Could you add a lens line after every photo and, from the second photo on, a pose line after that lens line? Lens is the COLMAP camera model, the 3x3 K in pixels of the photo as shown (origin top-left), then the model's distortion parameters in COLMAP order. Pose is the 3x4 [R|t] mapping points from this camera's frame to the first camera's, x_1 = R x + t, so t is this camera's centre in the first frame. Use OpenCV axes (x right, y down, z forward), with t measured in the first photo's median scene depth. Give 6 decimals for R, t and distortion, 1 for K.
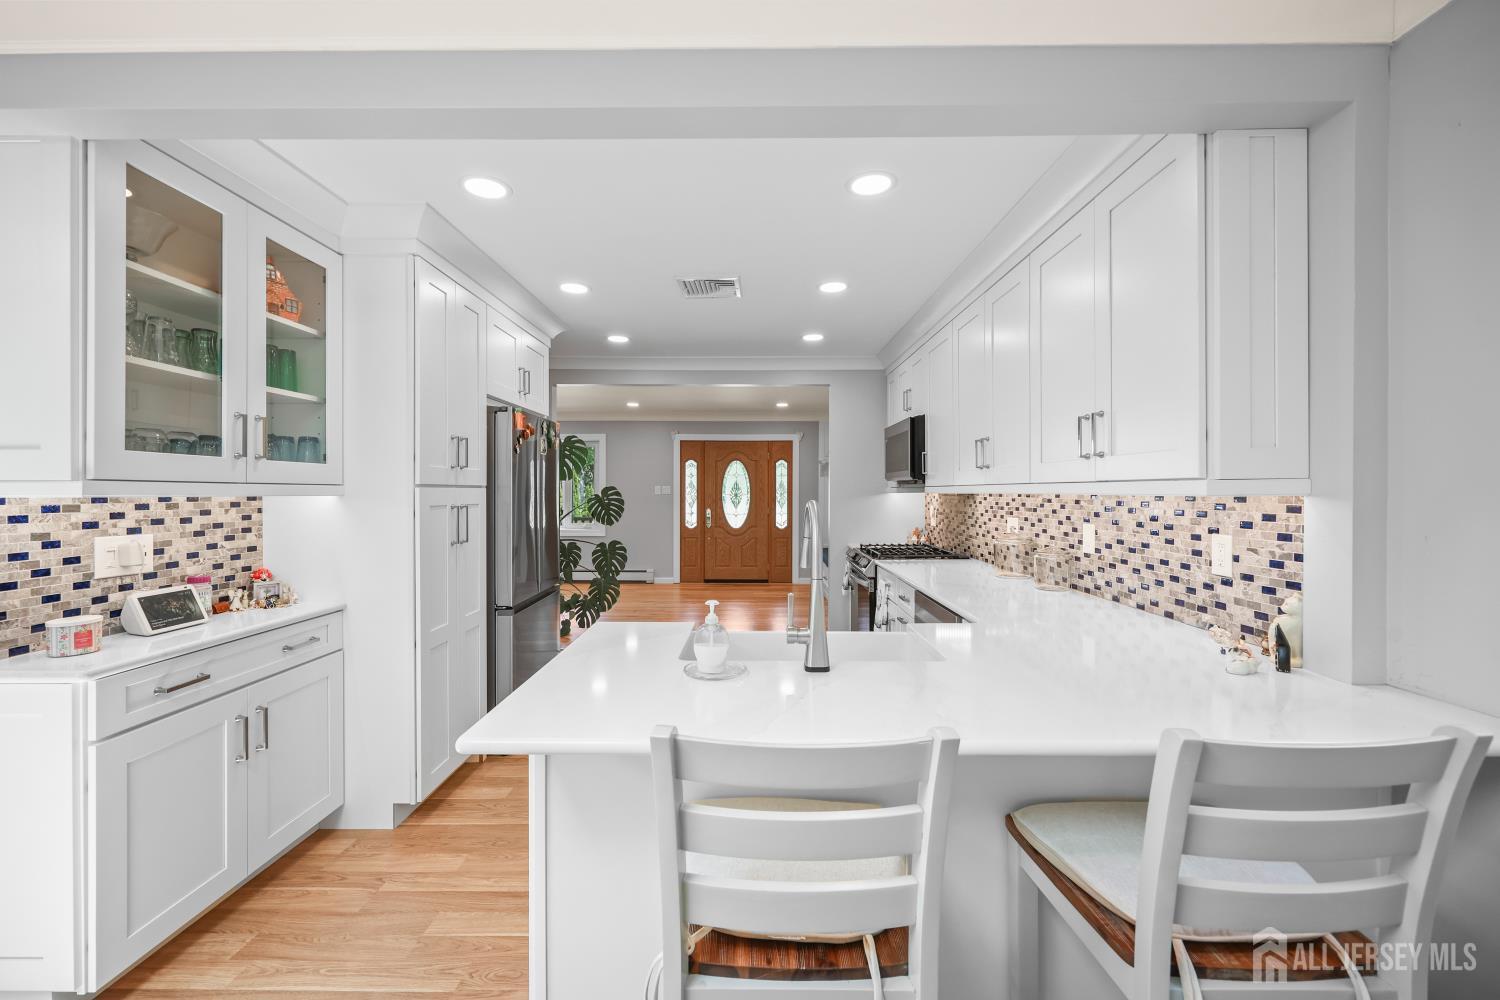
lens RADIAL K [[605.4, 0, 749.6], [0, 605.4, 493.5], [0, 0, 1]] dist [-0.000248, 0.000321]
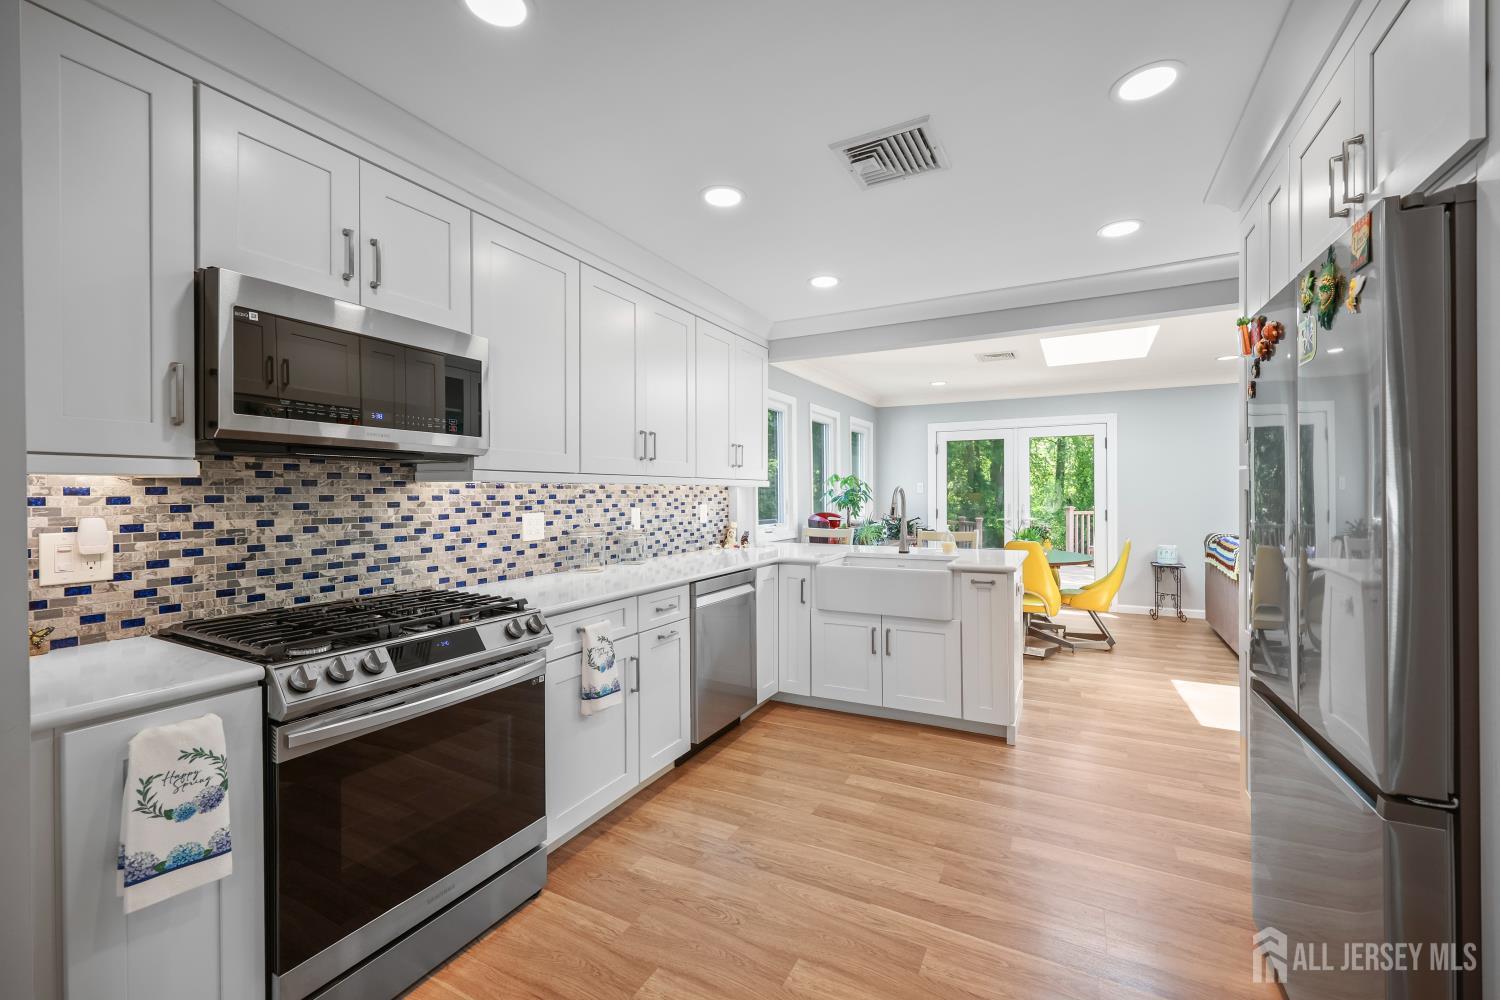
lens RADIAL K [[608.7, 0, 750.8], [0, 608.7, 494.7], [0, 0, 1]] dist [-0.001346, 0.000014]
pose [[-0.888579, 0.007555, 0.458661, -0.315138], [0.009868, 0.999948, 0.002645, 0.021529], [-0.458617, 0.006876, -0.888608, 2.281727]]
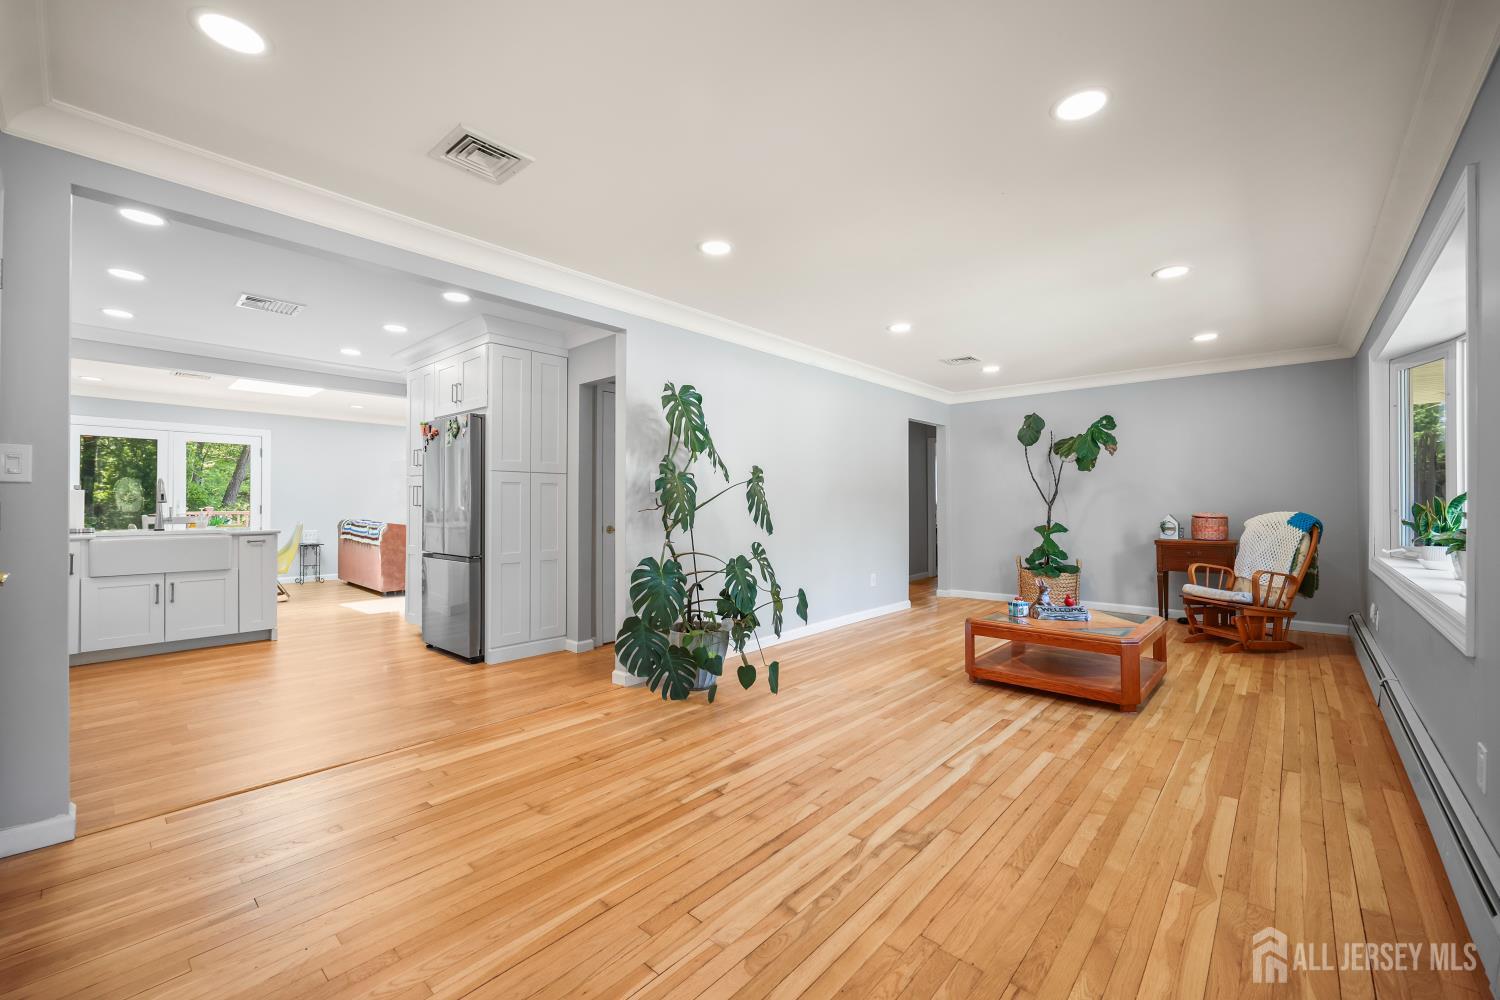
lens RADIAL K [[608.3, 0, 747.2], [0, 608.3, 497.7], [0, 0, 1]] dist [-0.000795, -0.000119]
pose [[-0.661775, -0.006379, -0.749675, 0.299266], [-0.005217, 0.999979, -0.003903, 0.071901], [0.749684, 0.001329, -0.661795, 3.520117]]
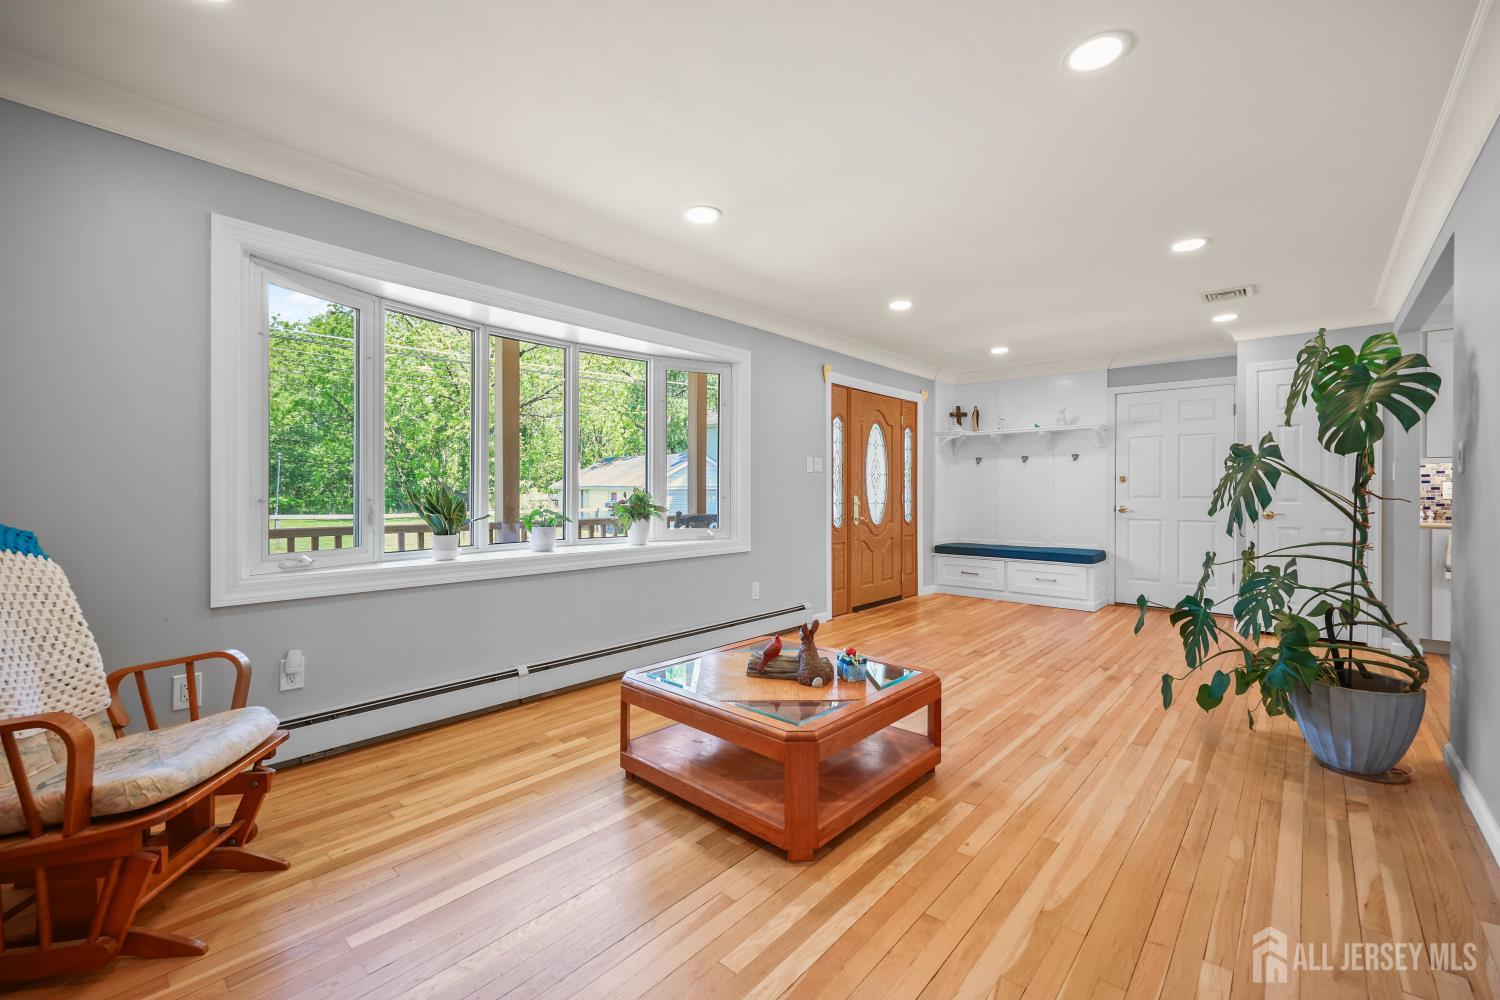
lens RADIAL K [[608.7, 0, 750.8], [0, 608.7, 494.7], [0, 0, 1]] dist [-0.001346, 0.000014]
pose [[0.662486, -0.006294, 0.749048, -2.297082], [0.005612, 0.999978, 0.003439, 0.077688], [-0.749053, 0.001926, 0.662507, 2.437285]]
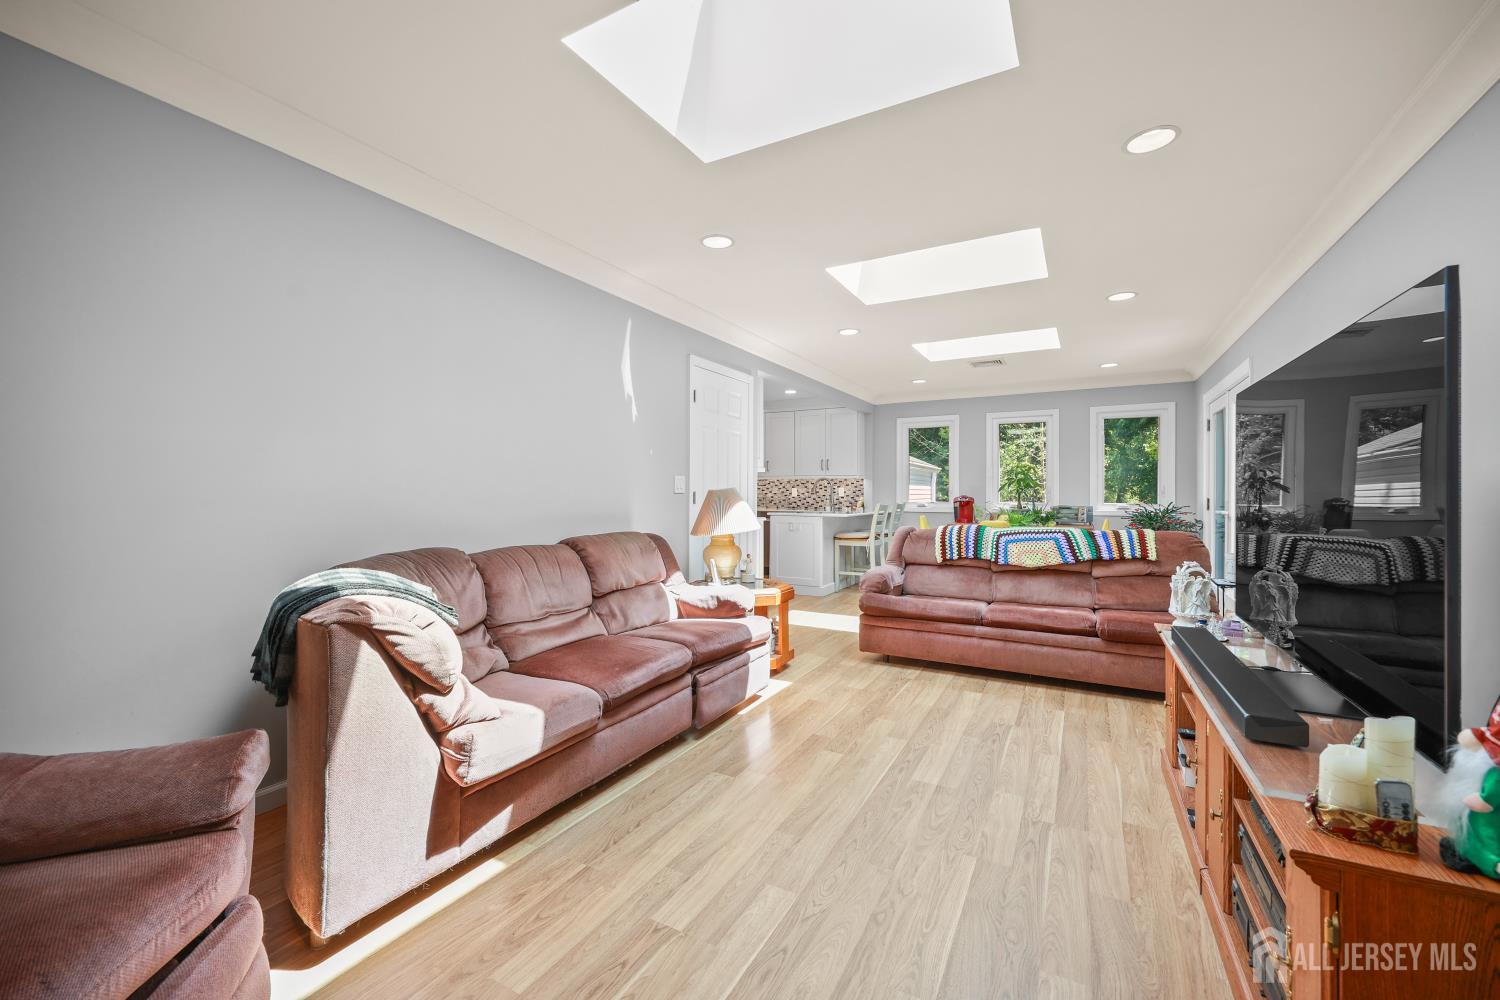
lens RADIAL K [[608.7, 0, 750.8], [0, 608.7, 494.7], [0, 0, 1]] dist [-0.001346, 0.000014]
pose [[0.467382, 0.002110, 0.884053, -2.910451], [-0.000592, 0.999998, -0.002073, 0.104240], [-0.884055, 0.000445, 0.467382, -0.456542]]
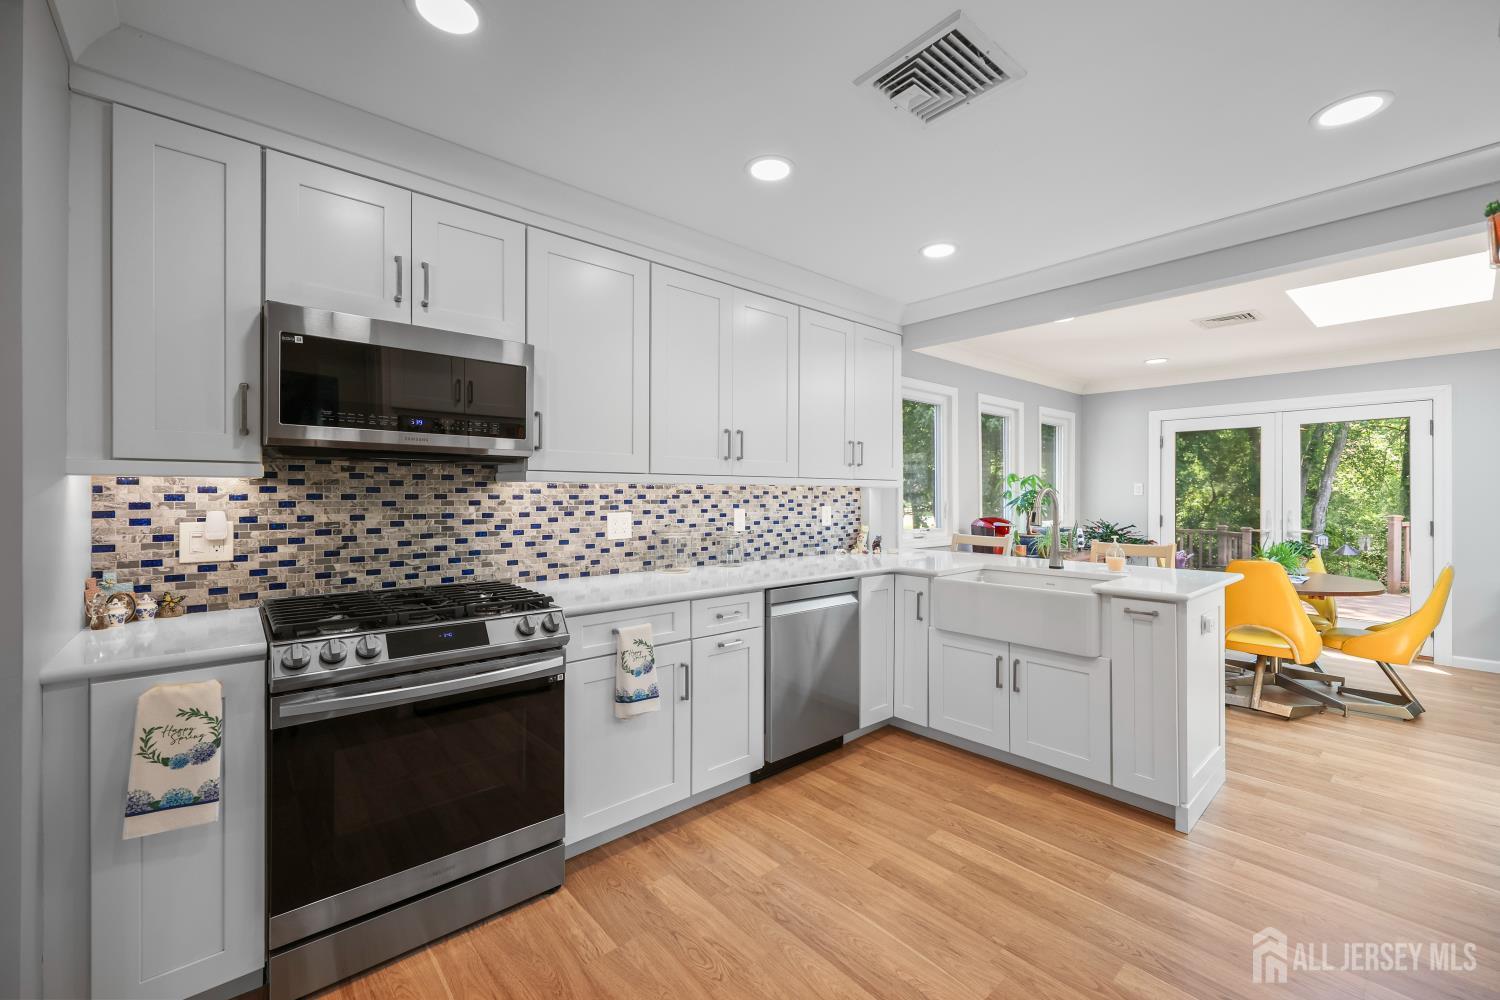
lens RADIAL K [[608.7, 0, 750.8], [0, 608.7, 494.7], [0, 0, 1]] dist [-0.001346, 0.000014]
pose [[-0.667745, 0.001745, 0.744388, -0.478596], [0.002743, 0.999996, 0.000115, 0.021299], [-0.744385, 0.002119, -0.667748, 2.037990]]
